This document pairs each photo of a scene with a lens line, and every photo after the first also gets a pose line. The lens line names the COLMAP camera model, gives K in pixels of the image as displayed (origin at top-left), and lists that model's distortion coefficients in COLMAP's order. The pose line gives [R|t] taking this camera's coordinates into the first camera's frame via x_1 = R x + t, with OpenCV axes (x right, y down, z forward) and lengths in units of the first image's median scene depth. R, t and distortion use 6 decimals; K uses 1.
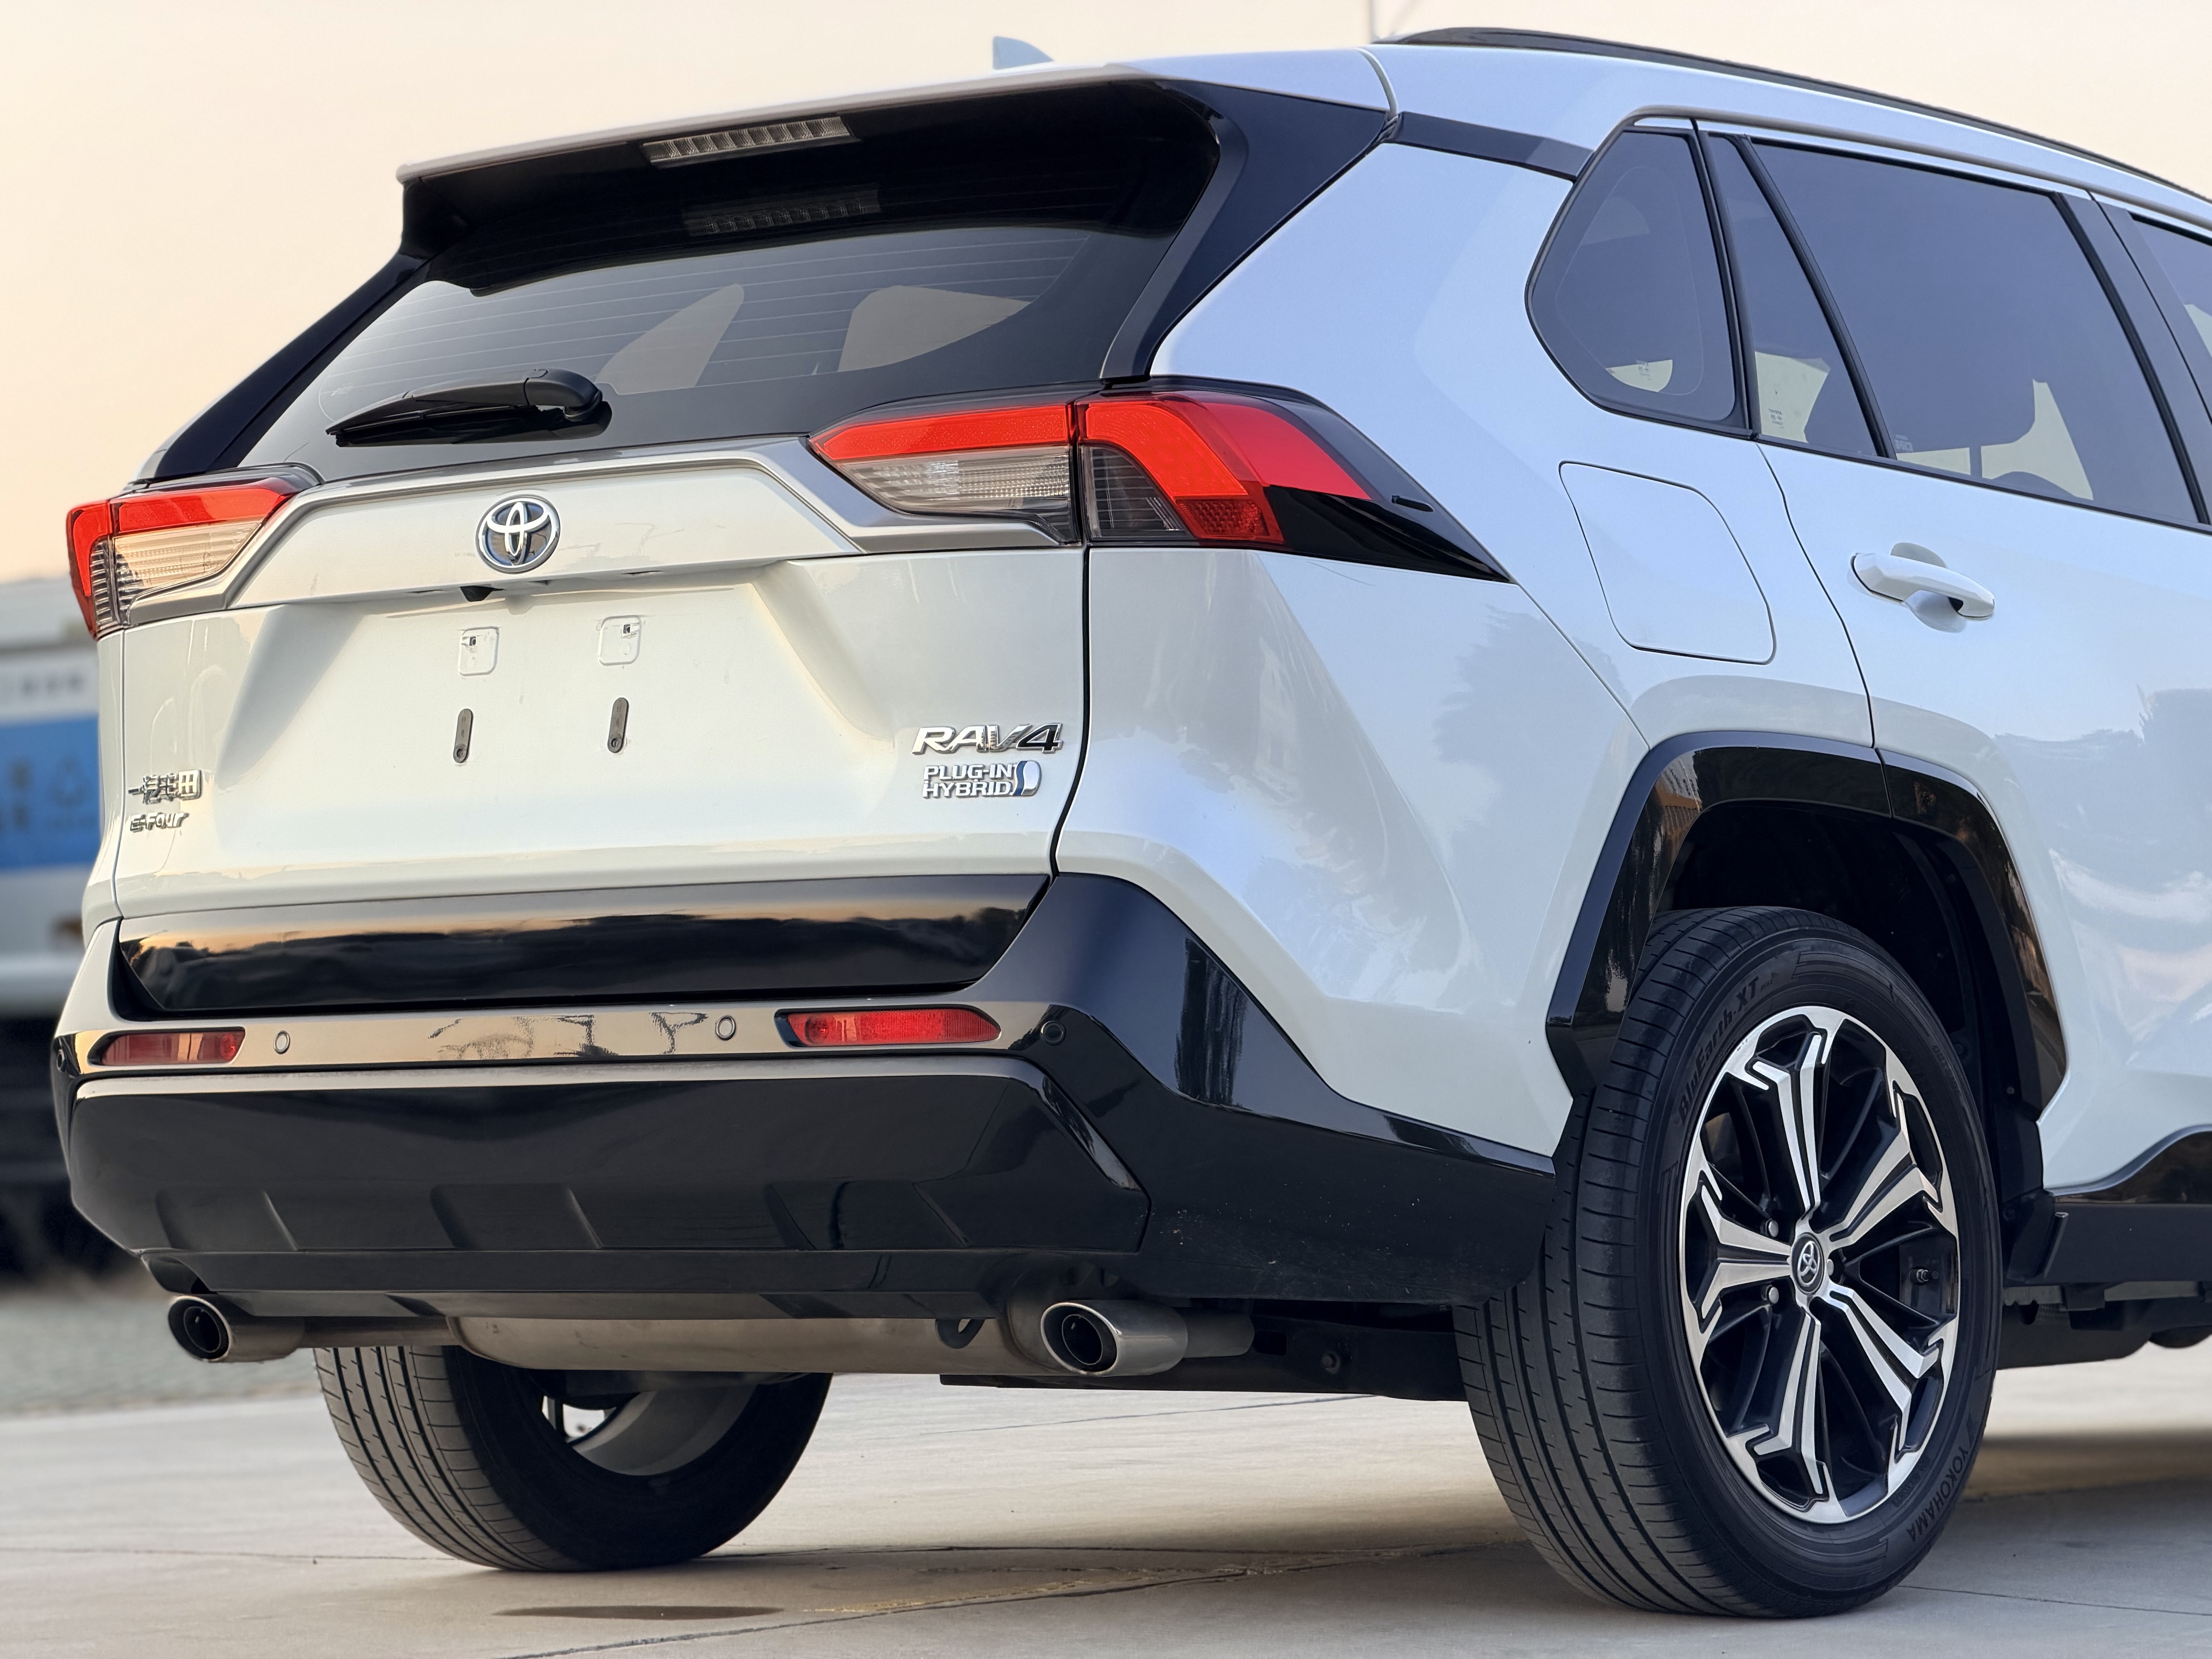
lens RADIAL K [[6548.3, 0, 1106.0], [0, 6548.3, 829.5], [0, 0, 1]] dist [0.219262, 0.282597]
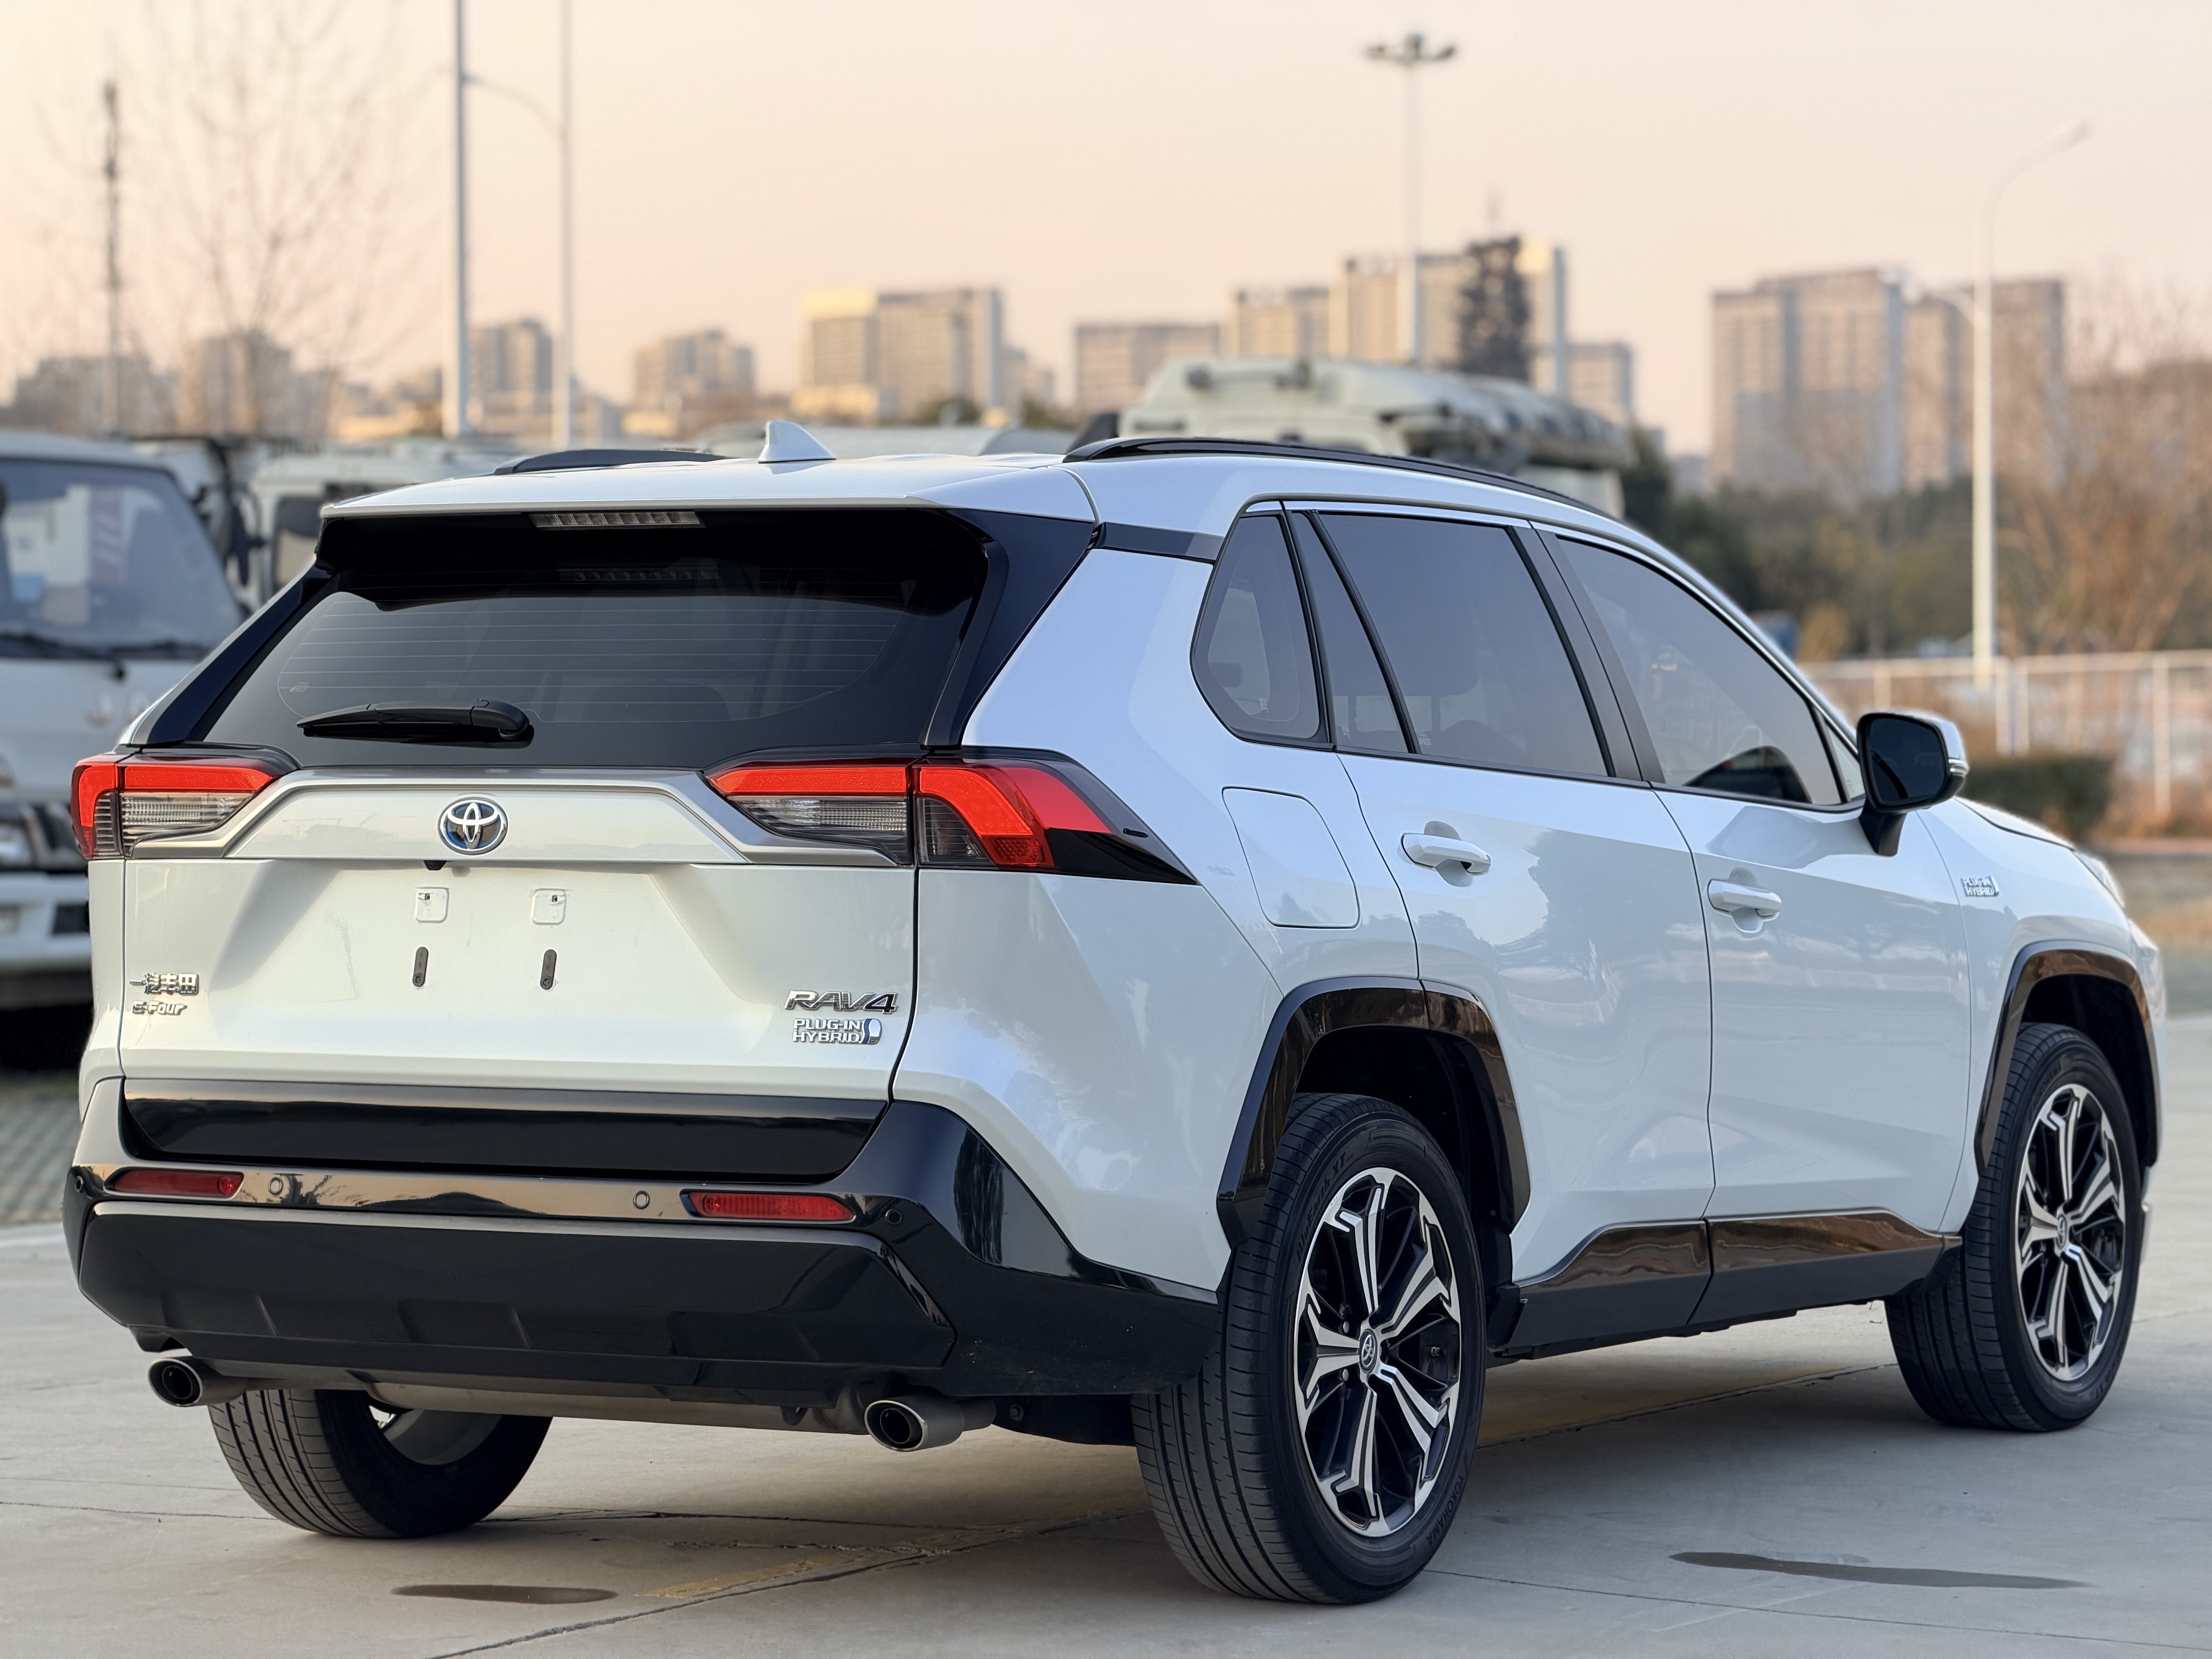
lens RADIAL K [[6548.3, 0, 1106.0], [0, 6548.3, 829.5], [0, 0, 1]] dist [0.219262, 0.282597]
pose [[0.986416, 0.017539, 0.163326, -0.182102], [-0.026531, 0.998240, 0.053035, -0.119948], [-0.162109, -0.056648, 0.985146, -0.371145]]
